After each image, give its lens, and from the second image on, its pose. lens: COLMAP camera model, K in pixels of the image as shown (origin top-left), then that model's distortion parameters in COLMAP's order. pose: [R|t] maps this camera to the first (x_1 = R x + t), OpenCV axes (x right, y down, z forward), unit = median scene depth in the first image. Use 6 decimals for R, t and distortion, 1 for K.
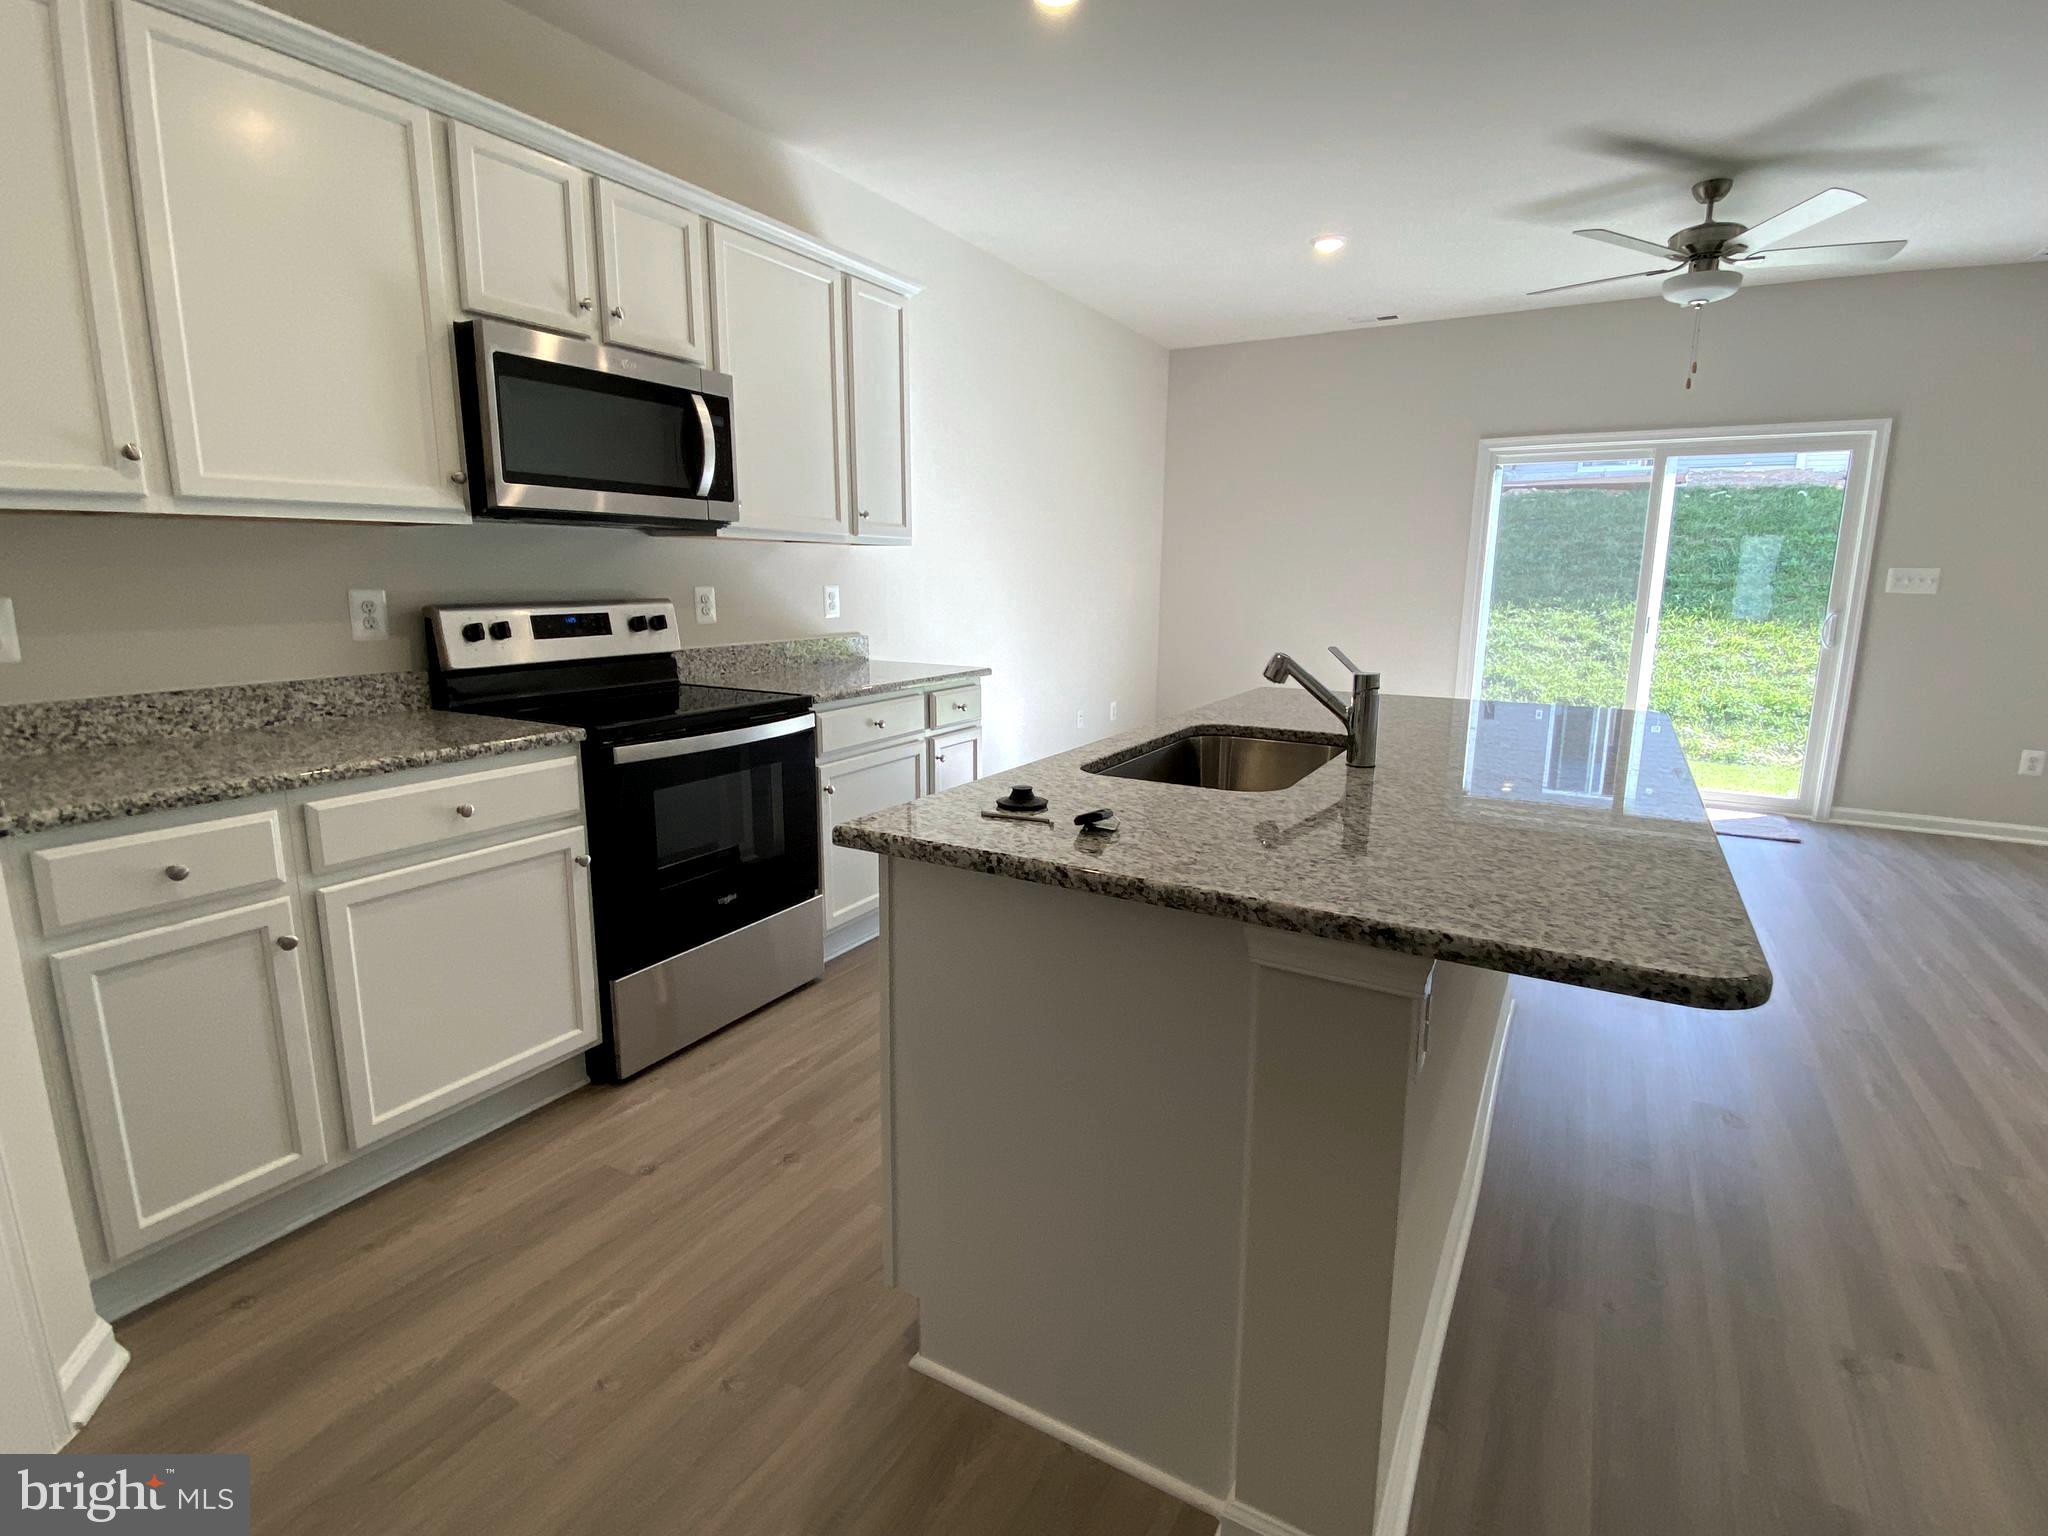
lens RADIAL K [[986.0, 0, 1026.3], [0, 986.0, 770.4], [0, 0, 1]] dist [0.001749, -0.008558]
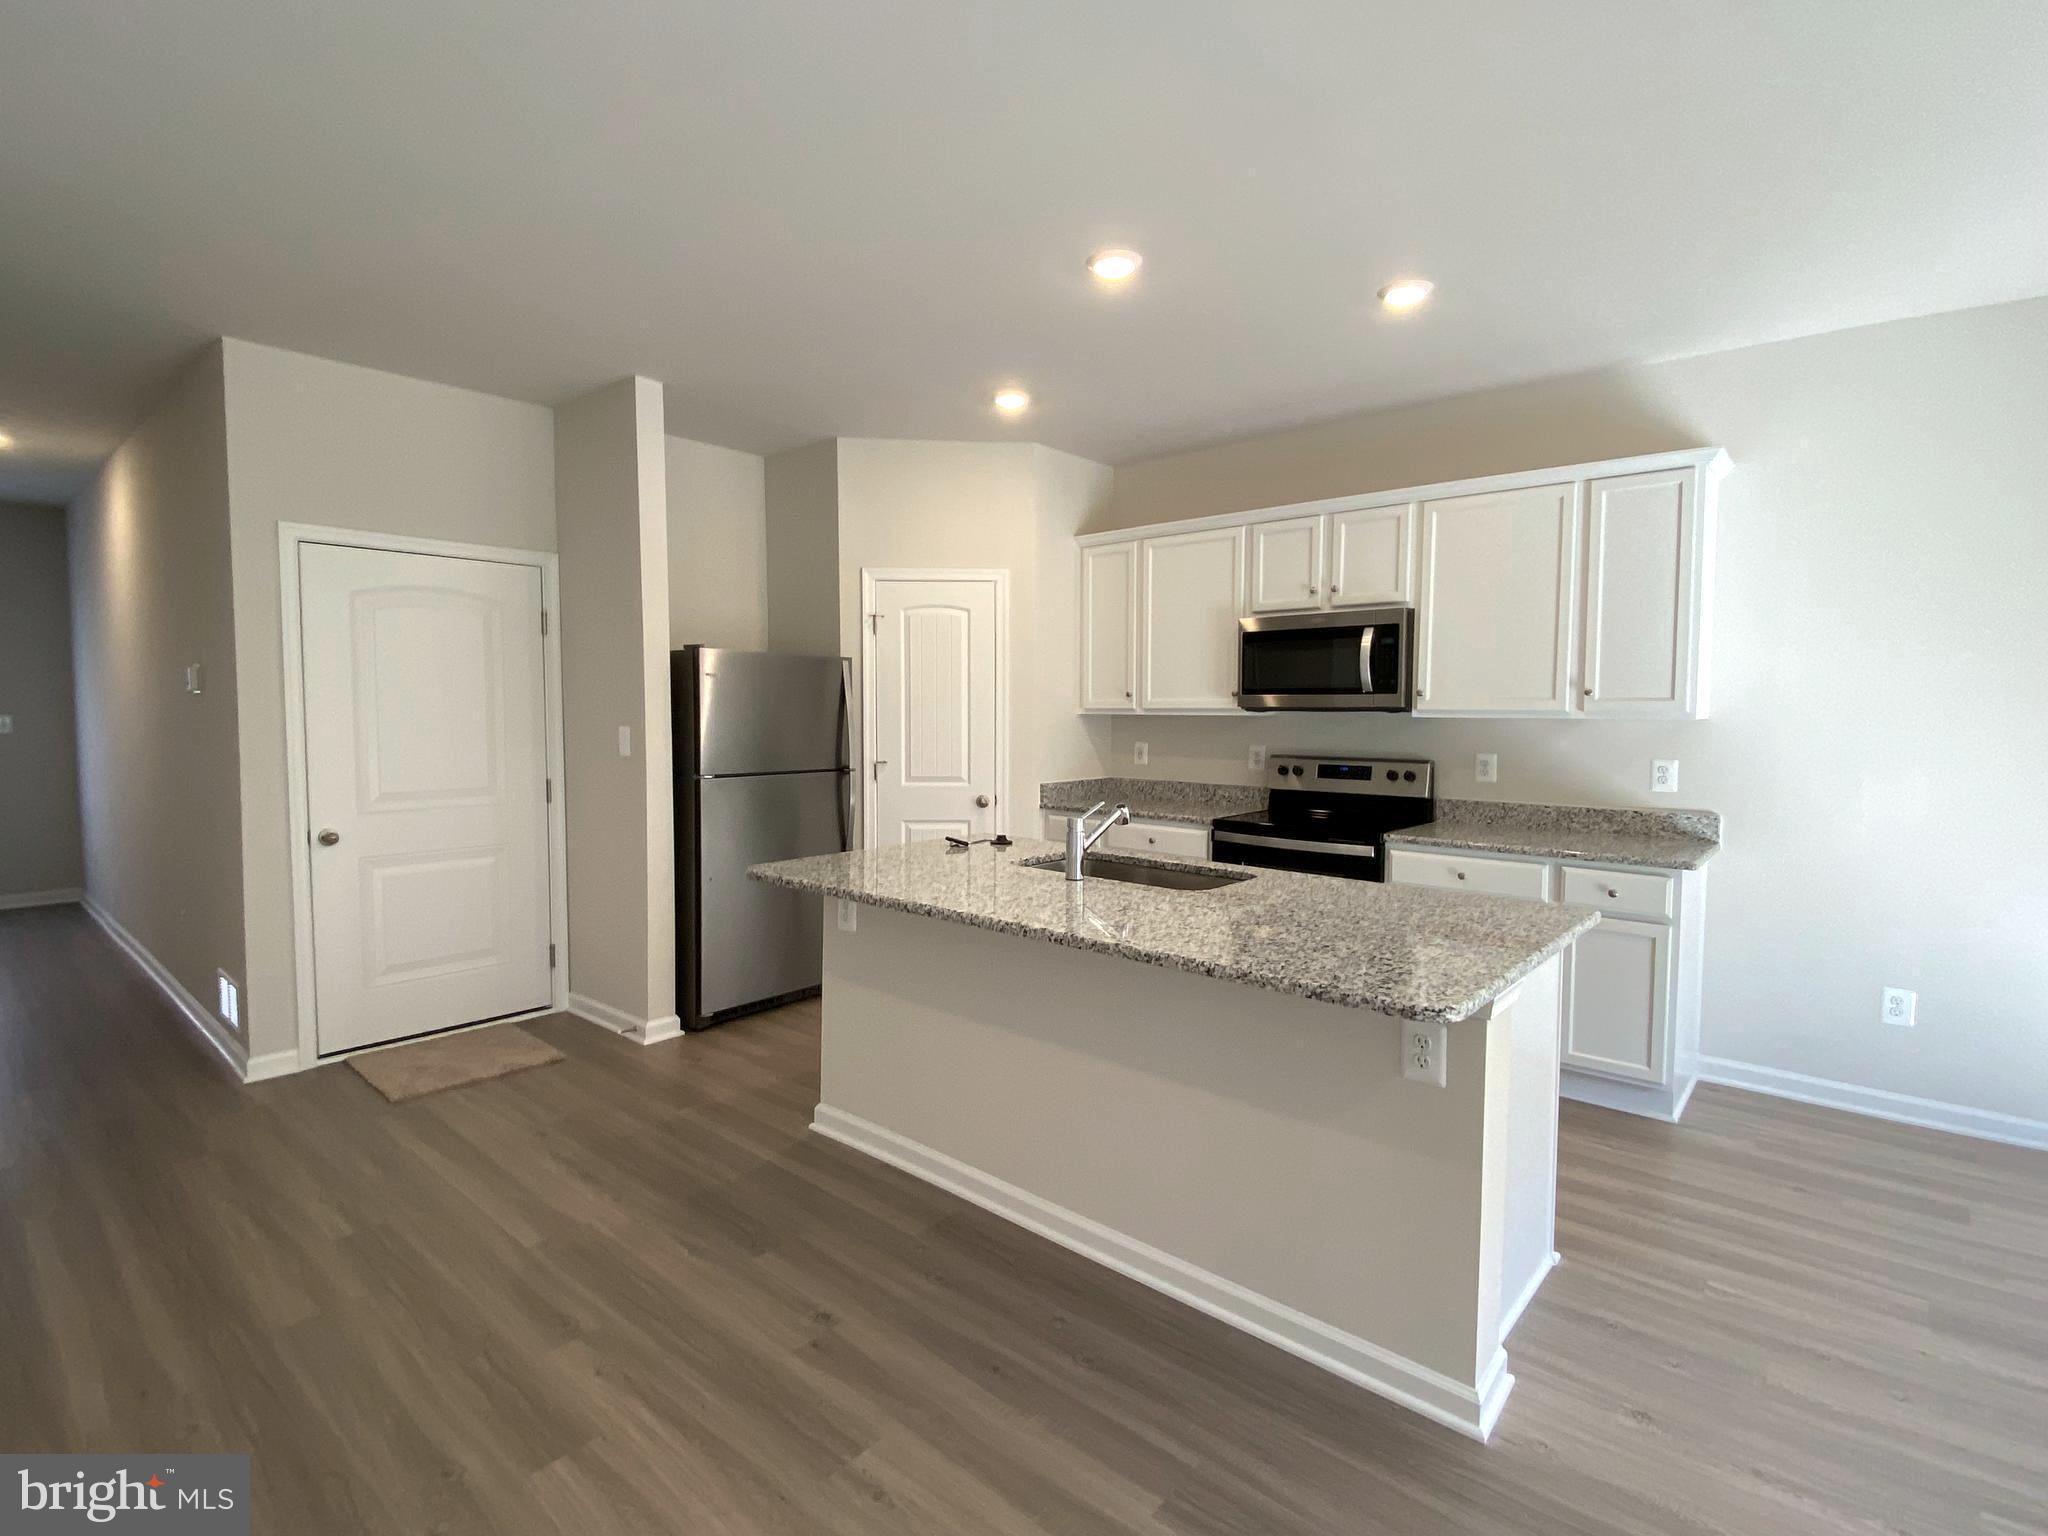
lens RADIAL K [[986.0, 0, 1029.1], [0, 986.0, 757.6], [0, 0, 1]] dist [0.001749, -0.008558]
pose [[-0.184579, 0.047127, -0.981687, 1.046686], [-0.199715, 0.976211, 0.084415, -0.173953], [0.962312, 0.211639, -0.170776, 0.662095]]
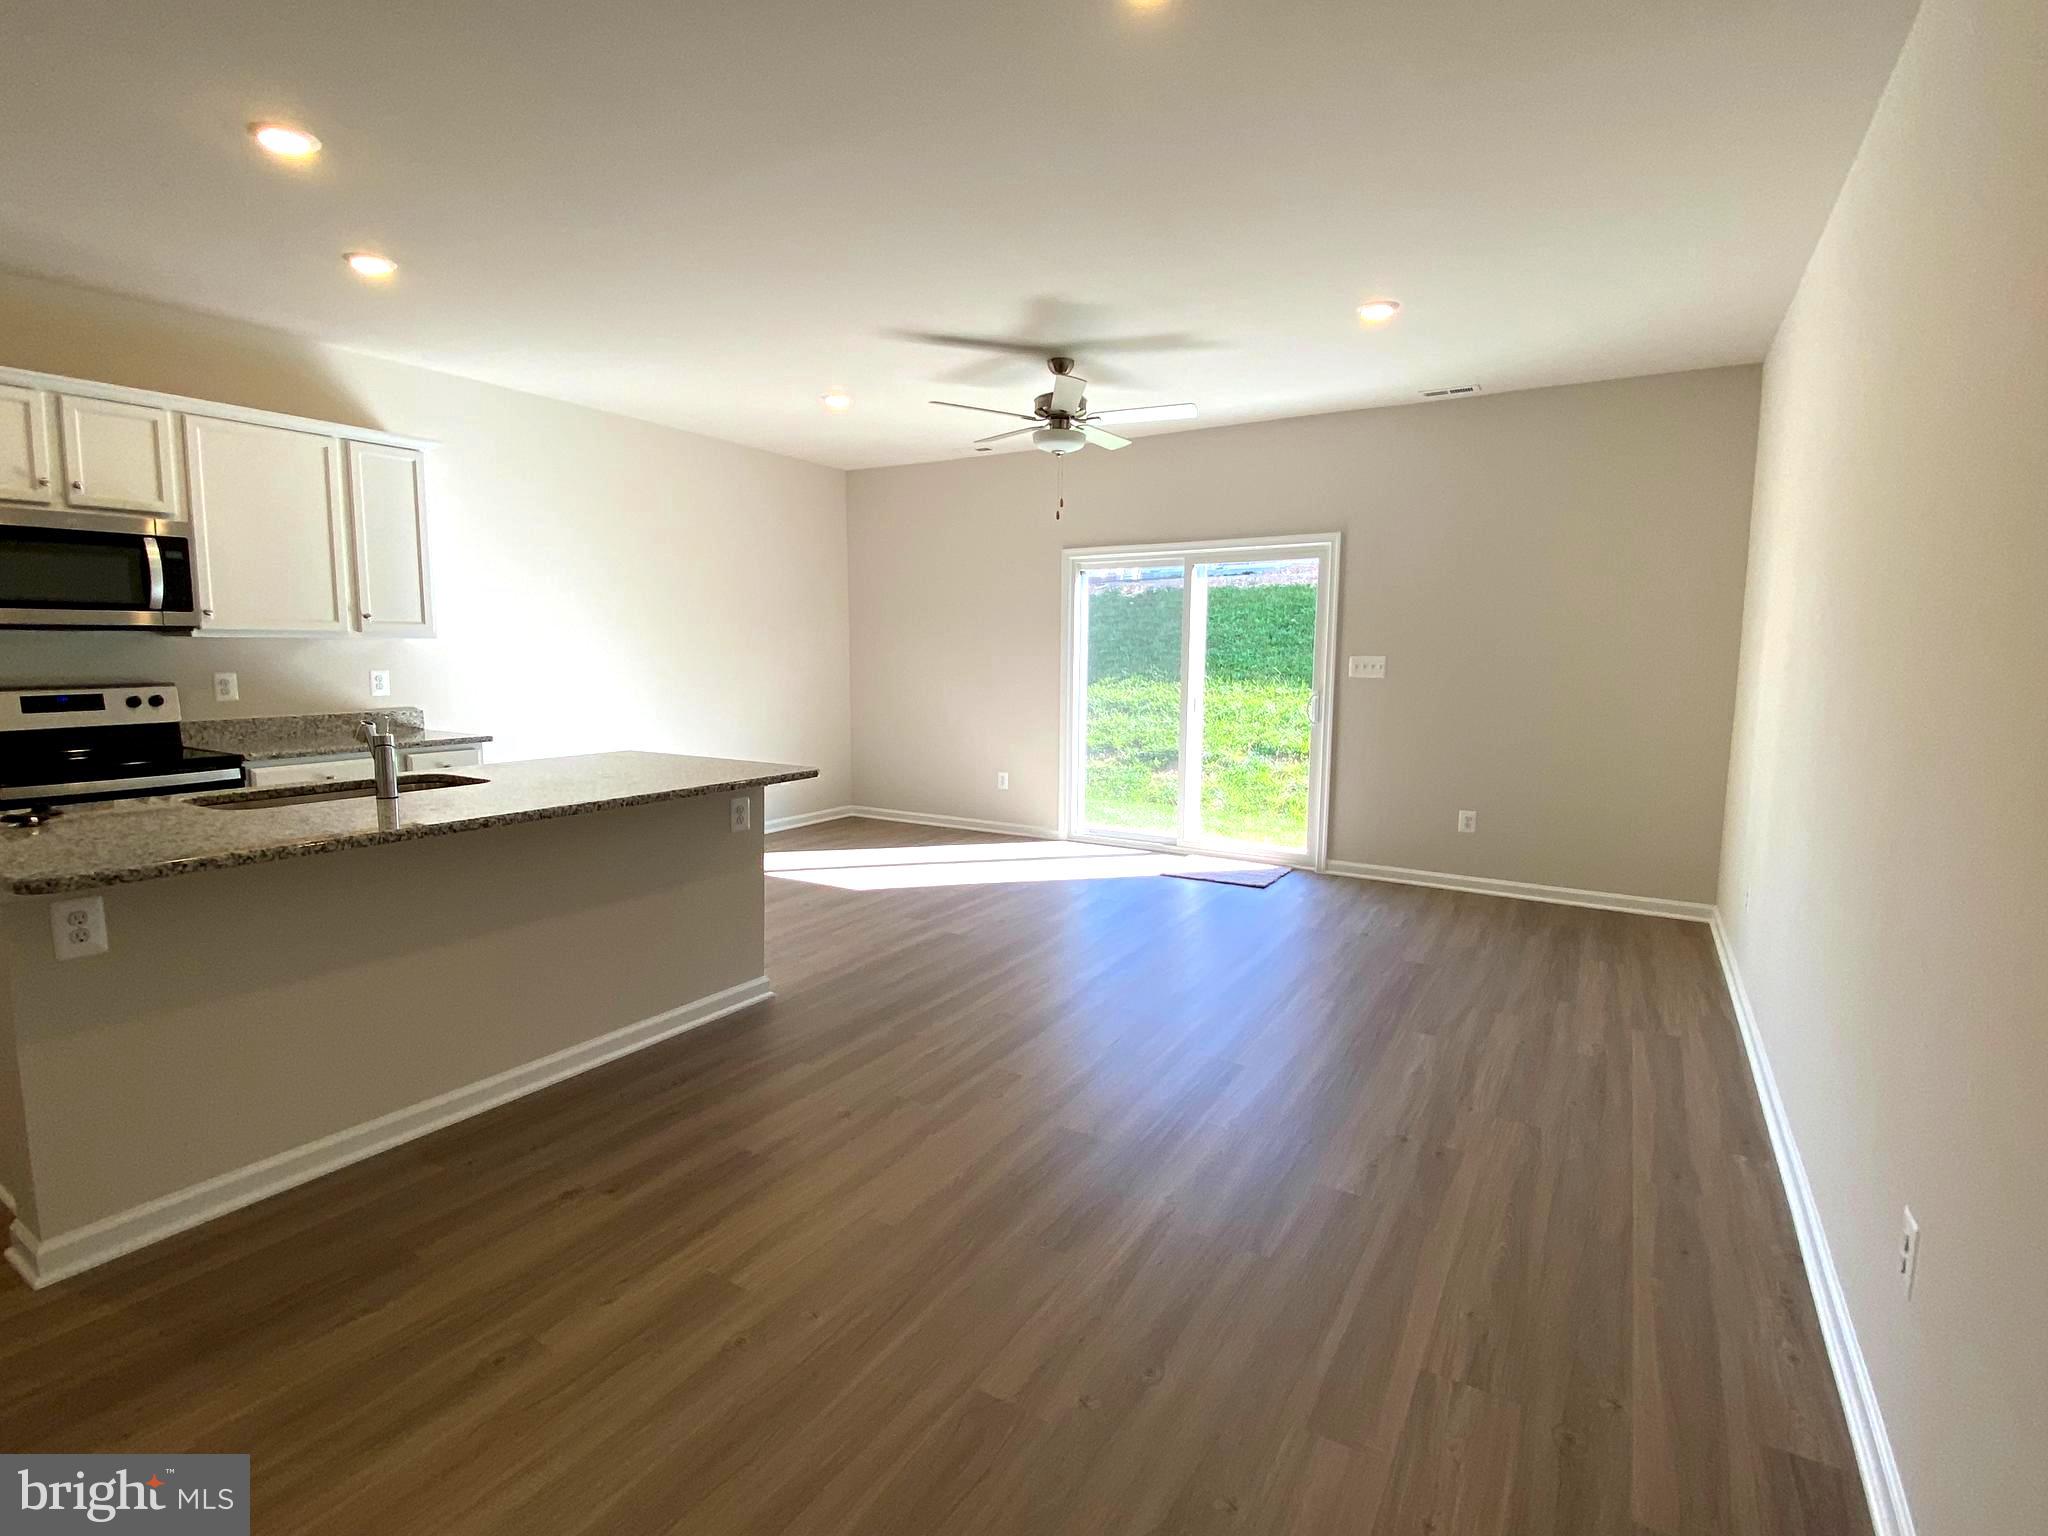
lens RADIAL K [[986.0, 0, 1023.2], [0, 986.0, 757.0], [0, 0, 1]] dist [0.001749, -0.008558]
pose [[0.999840, 0.004277, -0.017389, 0.764769], [-0.005800, 0.996058, -0.088513, 0.033761], [0.016941, 0.088600, 0.995923, -0.272147]]
